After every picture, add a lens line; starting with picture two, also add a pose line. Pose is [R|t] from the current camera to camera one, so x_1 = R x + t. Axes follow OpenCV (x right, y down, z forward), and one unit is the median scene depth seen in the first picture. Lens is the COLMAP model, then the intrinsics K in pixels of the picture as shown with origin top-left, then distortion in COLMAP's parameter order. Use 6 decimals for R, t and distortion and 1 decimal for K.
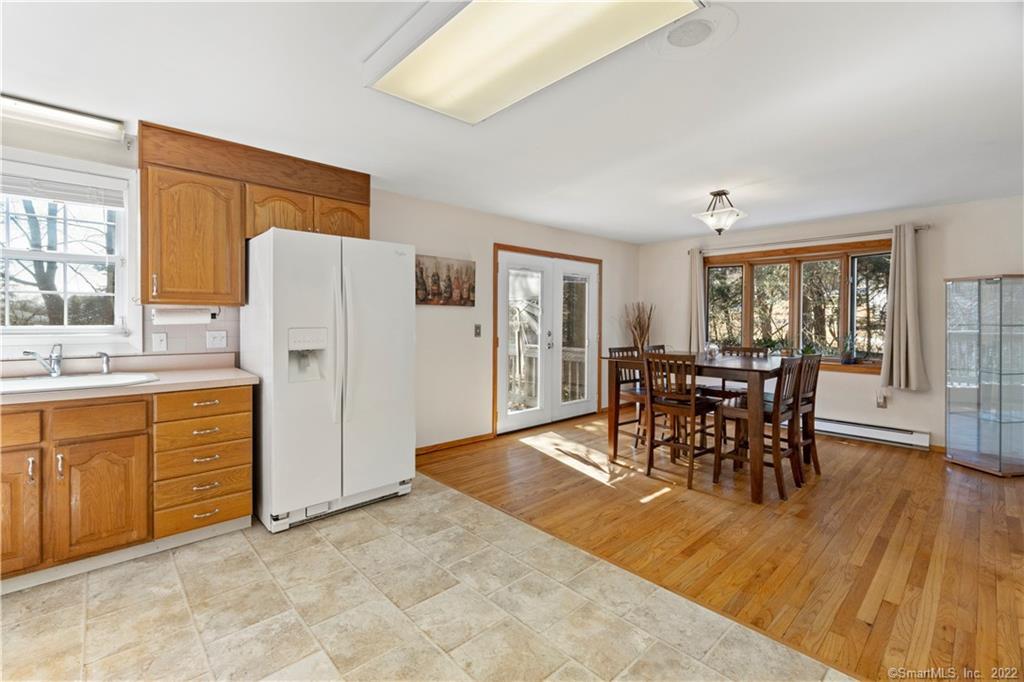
lens RADIAL K [[447.8, 0, 508.1], [0, 447.8, 324.1], [0, 0, 1]] dist [-0.002909, 0.000164]
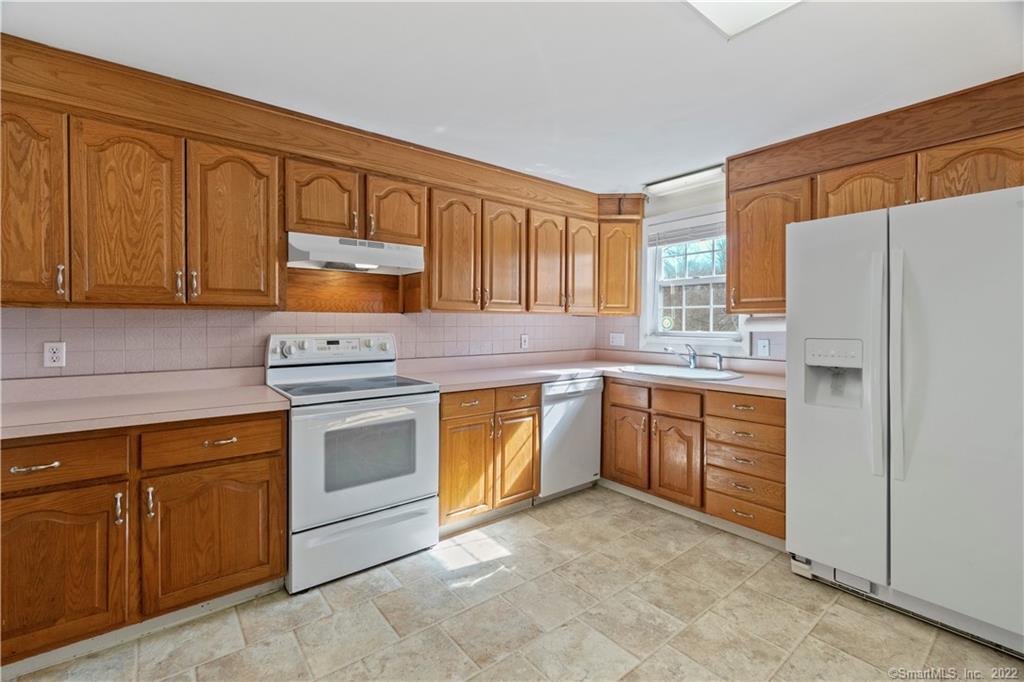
lens RADIAL K [[445.0, 0, 502.6], [0, 445.0, 329.5], [0, 0, 1]] dist [0.000450, 0.000053]
pose [[-0.082713, 0.011027, -0.996512, 0.386347], [-0.009056, 0.999889, 0.011816, -0.013046], [0.996532, 0.010002, -0.082604, 0.501995]]
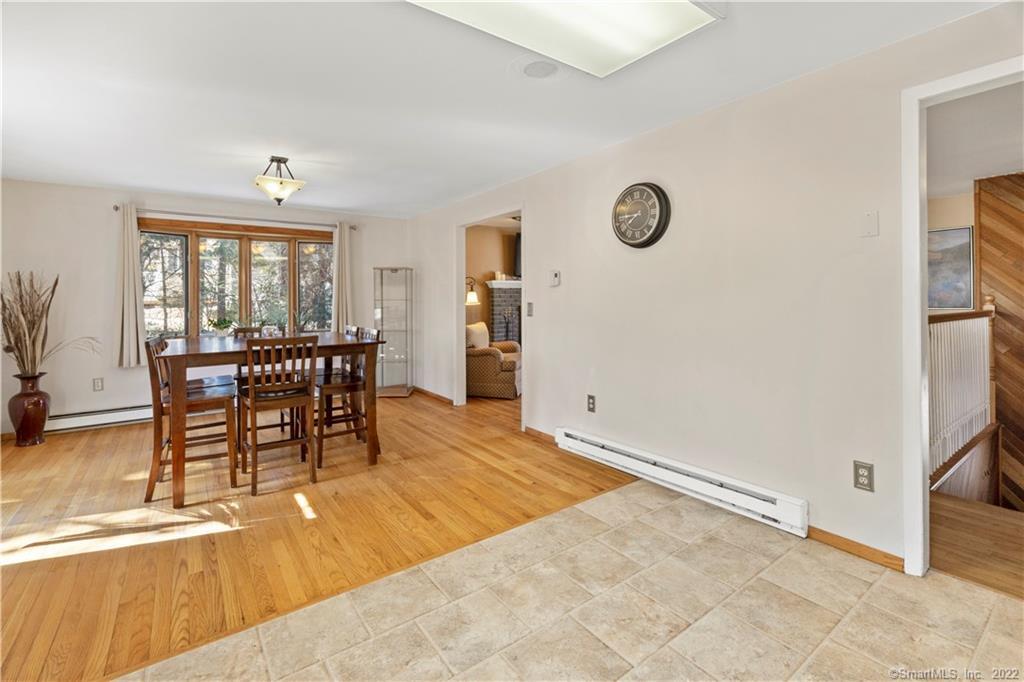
lens RADIAL K [[454.6, 0, 511.0], [0, 454.6, 296.7], [0, 0, 1]] dist [-0.002245, -0.000494]
pose [[0.116328, -0.001530, 0.993210, -0.606727], [0.016329, 0.999867, -0.000372, -0.004634], [-0.993077, 0.016262, 0.116337, 0.639059]]
